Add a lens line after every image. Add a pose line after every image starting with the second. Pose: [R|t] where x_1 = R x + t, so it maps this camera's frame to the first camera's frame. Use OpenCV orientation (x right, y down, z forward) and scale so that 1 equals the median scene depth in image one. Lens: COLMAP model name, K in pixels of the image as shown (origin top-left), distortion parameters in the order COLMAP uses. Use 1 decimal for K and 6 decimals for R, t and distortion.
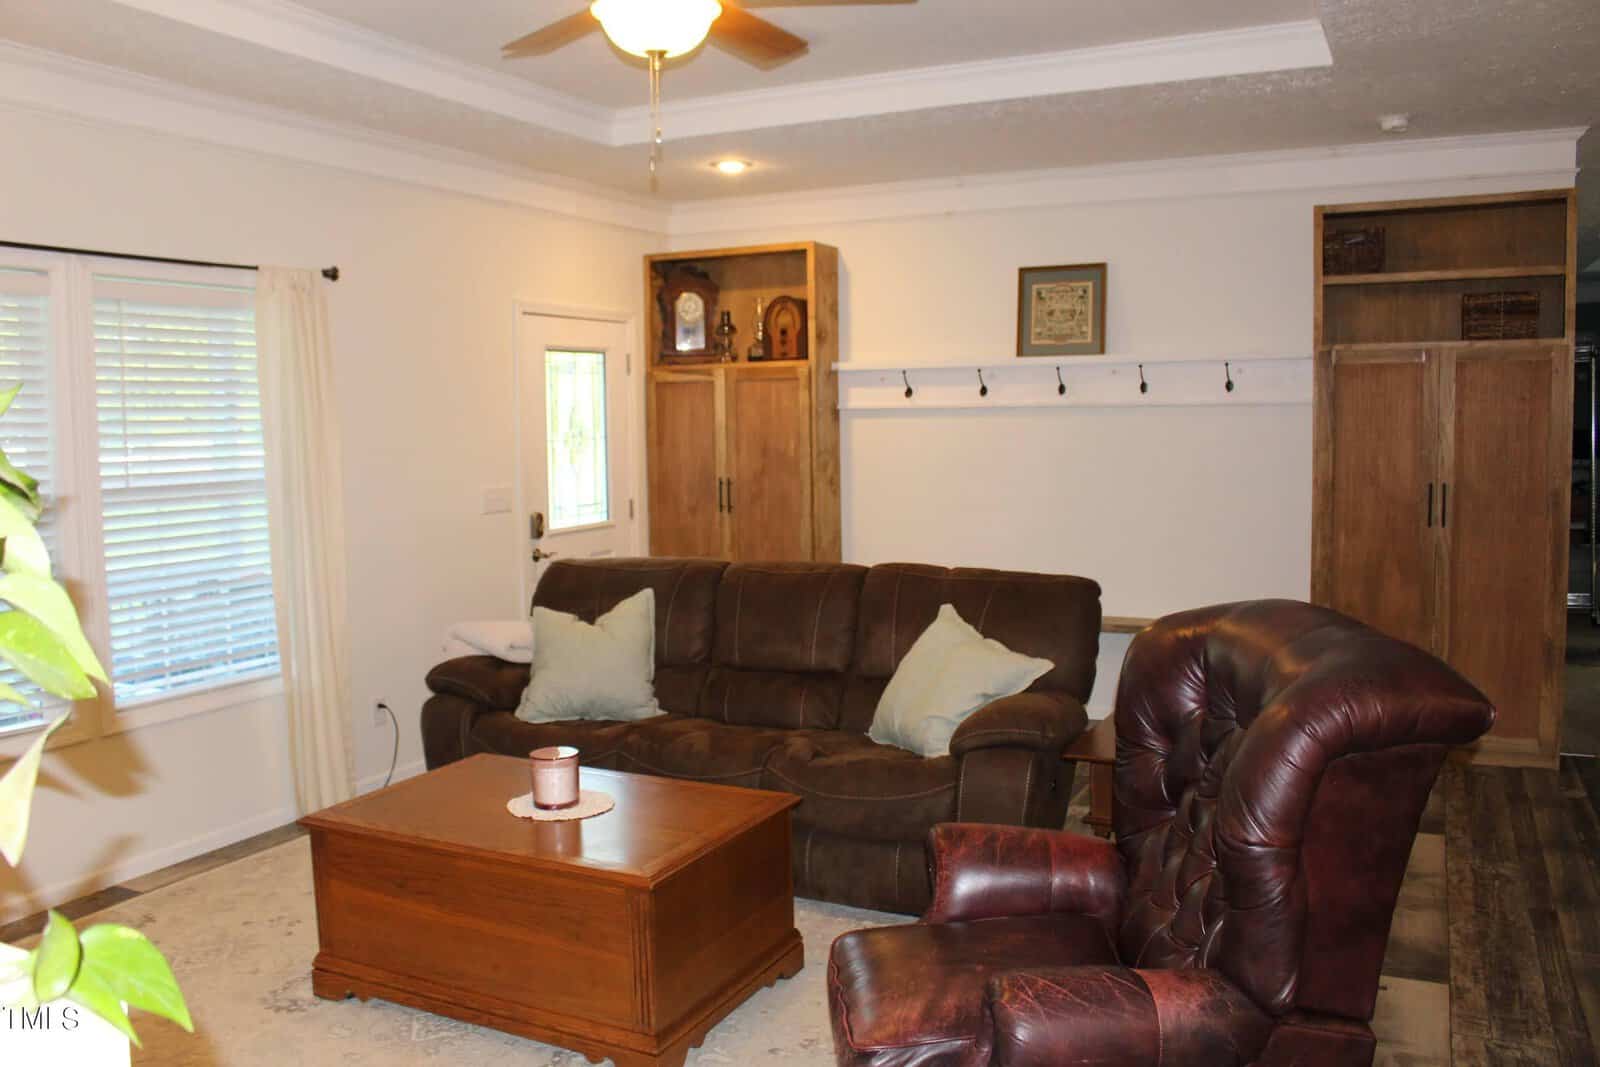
lens RADIAL K [[1322.2, 0, 791.9], [0, 1322.2, 505.7], [0, 0, 1]] dist [-0.163937, 0.120747]
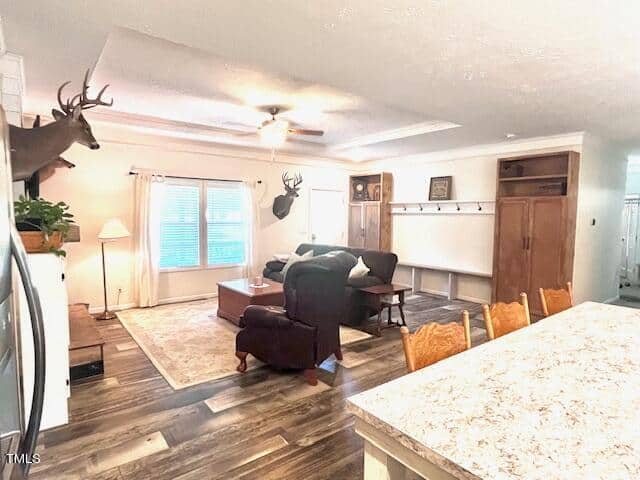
lens RADIAL K [[368.0, 0, 320.8], [0, 368.0, 239.4], [0, 0, 1]] dist [-0.005864, -0.000520]
pose [[0.899371, 0.056750, -0.433486, 0.466616], [-0.056116, 0.998322, 0.014269, 0.005676], [0.433569, 0.011493, 0.901047, -0.160197]]
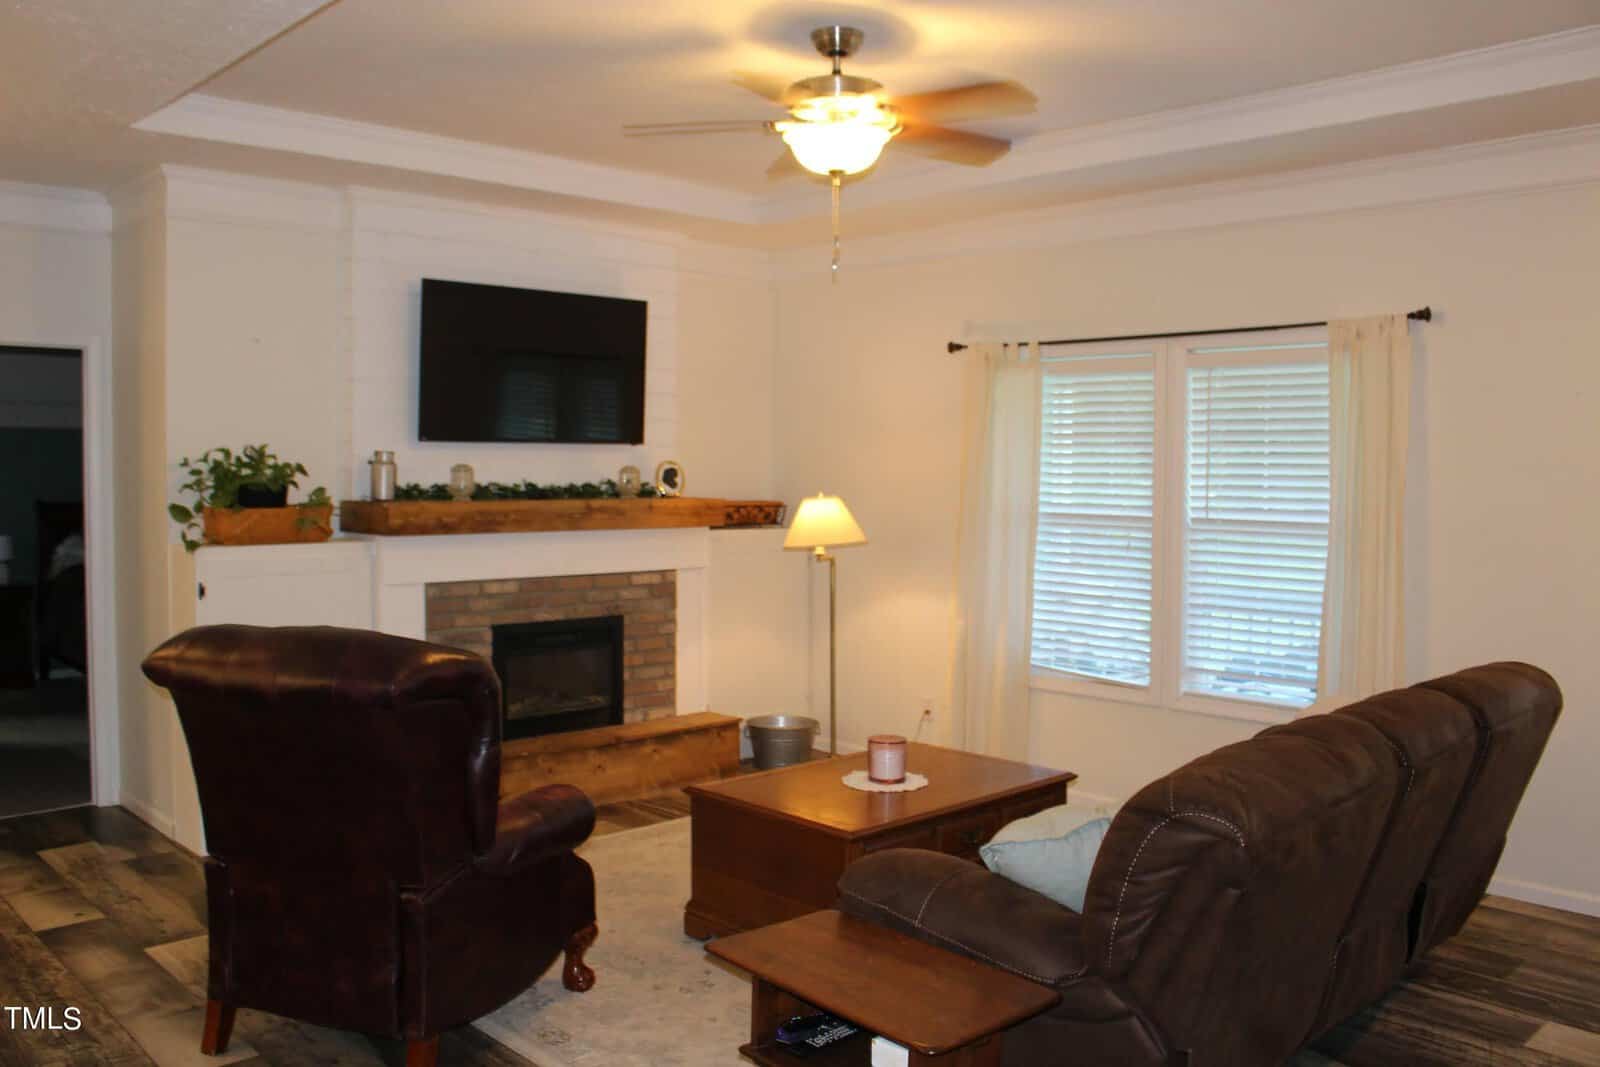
lens RADIAL K [[1322.2, 0, 773.5], [0, 1322.2, 528.3], [0, 0, 1]] dist [-0.163937, 0.120747]
pose [[-0.356868, 0.060161, -0.932215, 0.680193], [-0.062310, 0.994169, 0.088013, -0.075052], [0.932074, 0.089495, -0.351039, 0.884407]]
